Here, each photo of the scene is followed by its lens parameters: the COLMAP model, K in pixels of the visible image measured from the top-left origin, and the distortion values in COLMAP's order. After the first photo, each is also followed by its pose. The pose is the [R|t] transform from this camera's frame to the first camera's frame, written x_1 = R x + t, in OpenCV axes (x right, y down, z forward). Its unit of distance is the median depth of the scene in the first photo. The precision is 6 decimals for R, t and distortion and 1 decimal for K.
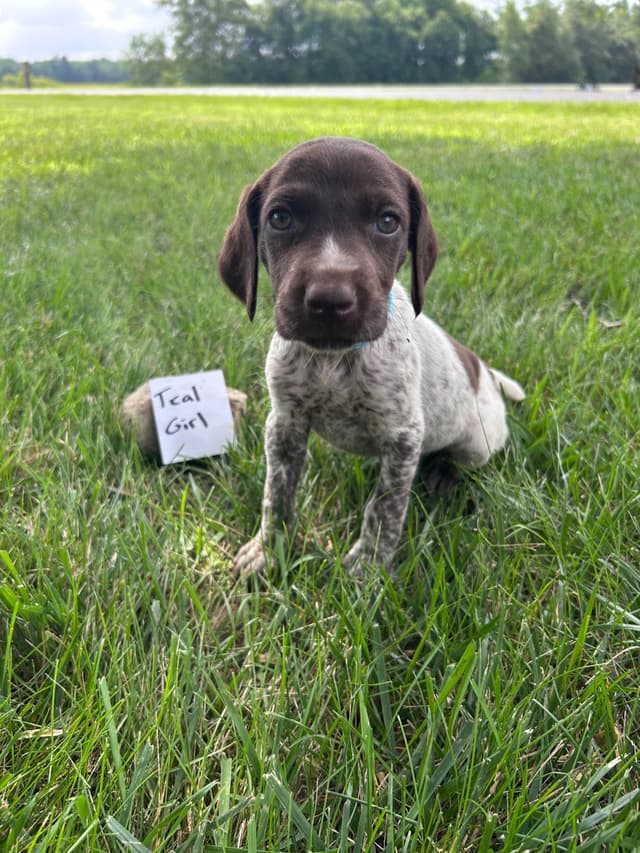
lens RADIAL K [[651.8, 0, 313.0], [0, 651.8, 426.1], [0, 0, 1]] dist [0.020611, -0.032207]
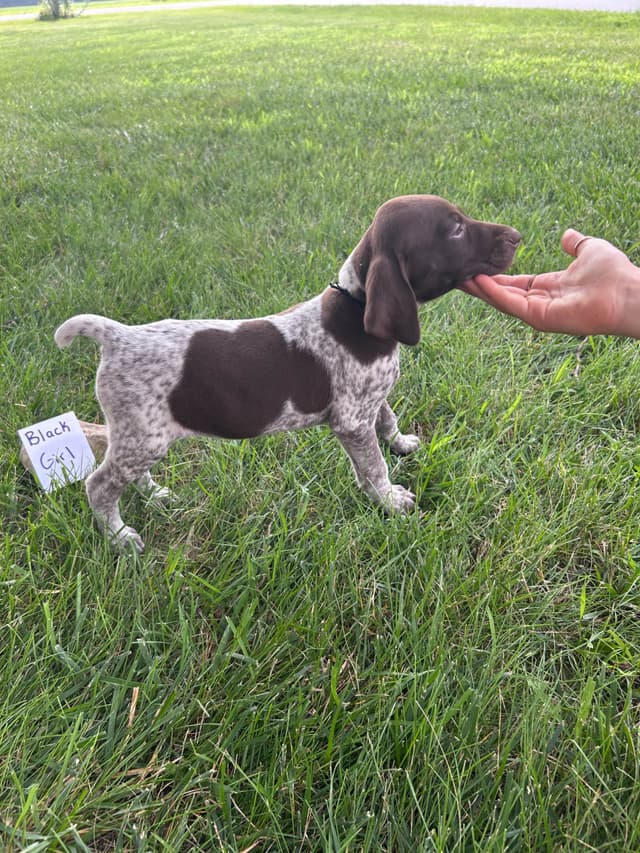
lens RADIAL K [[651.8, 0, 318.6], [0, 651.8, 424.6], [0, 0, 1]] dist [0.020611, -0.032207]
pose [[0.954693, 0.128482, -0.268428, 0.089701], [-0.095394, 0.986526, 0.132918, -0.039916], [0.281888, -0.101290, 0.954086, -0.064485]]
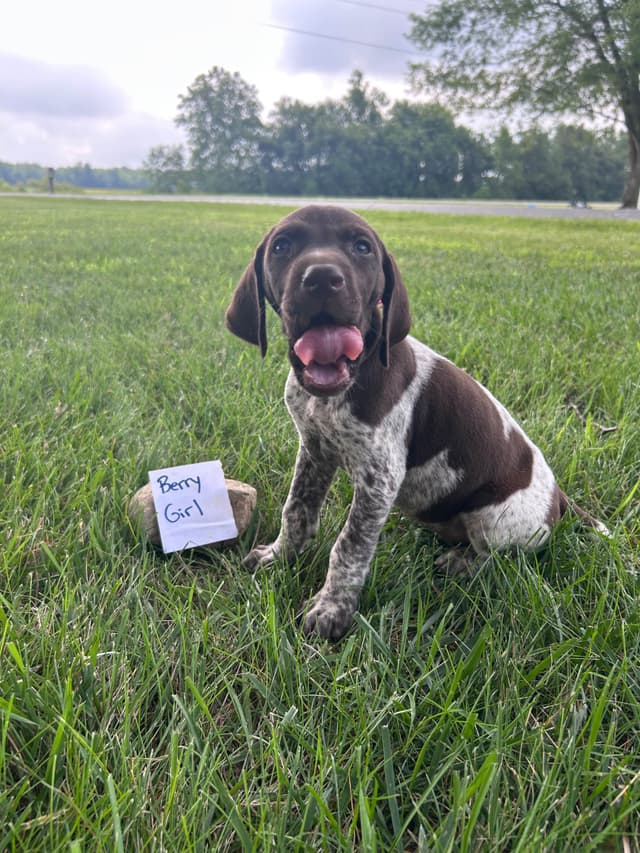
lens RADIAL K [[651.8, 0, 320.5], [0, 651.8, 430.9], [0, 0, 1]] dist [0.020611, -0.032207]
pose [[0.999728, 0.021879, 0.008107, -0.002321], [-0.020589, 0.990675, -0.134682, -0.000609], [-0.010978, 0.134479, 0.990856, -0.006860]]
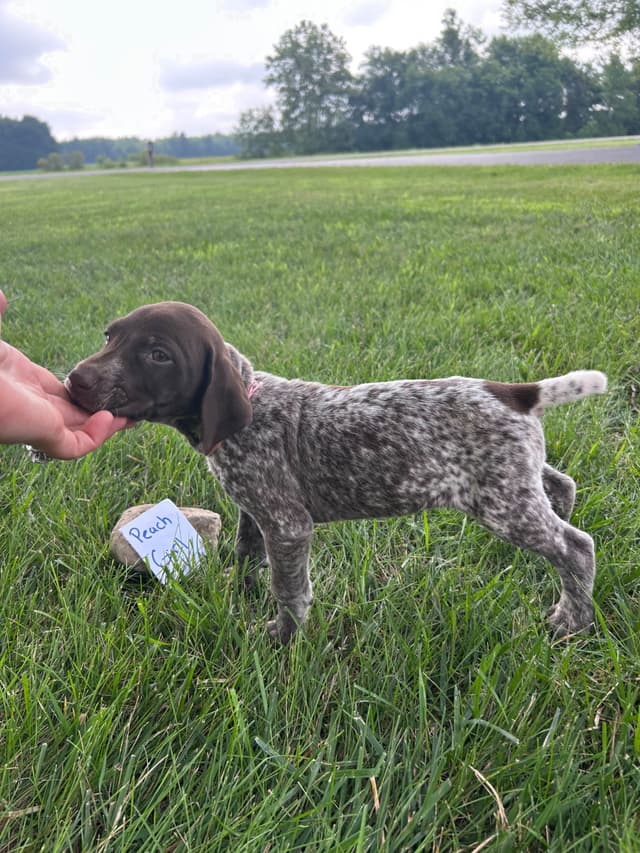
lens RADIAL K [[651.8, 0, 313.4], [0, 651.8, 430.8], [0, 0, 1]] dist [0.020611, -0.032207]
pose [[0.988786, 0.005980, -0.149221, 0.006241], [-0.016673, 0.997372, -0.070509, -0.004786], [0.148408, 0.072206, 0.986287, -0.069706]]
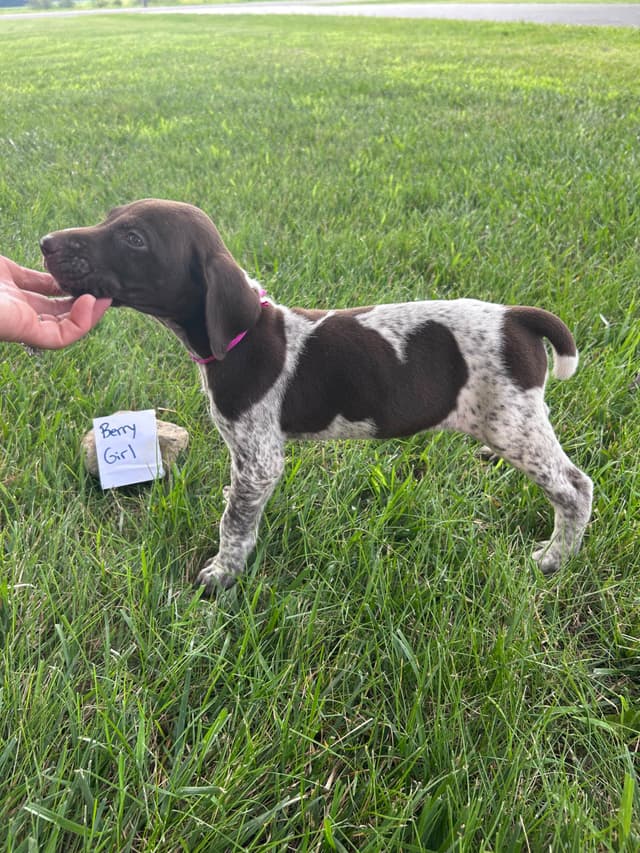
lens RADIAL K [[651.8, 0, 313.6], [0, 651.8, 424.3], [0, 0, 1]] dist [0.020611, -0.032207]
pose [[0.986669, 0.065681, -0.148895, 0.067467], [-0.049306, 0.992583, 0.111120, -0.046078], [0.155089, -0.102297, 0.982590, -0.031145]]
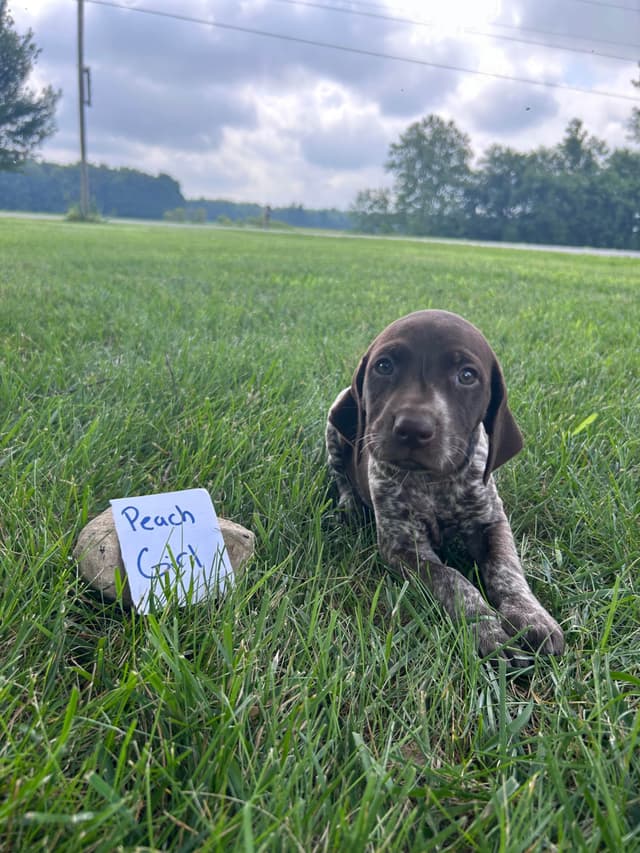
lens RADIAL K [[651.8, 0, 324.6], [0, 651.8, 424.5], [0, 0, 1]] dist [0.020611, -0.032207]
pose [[0.958406, 0.138299, -0.249661, -0.014980], [-0.185469, 0.966669, -0.176503, 0.010131], [0.216929, 0.215466, 0.952111, 0.024996]]
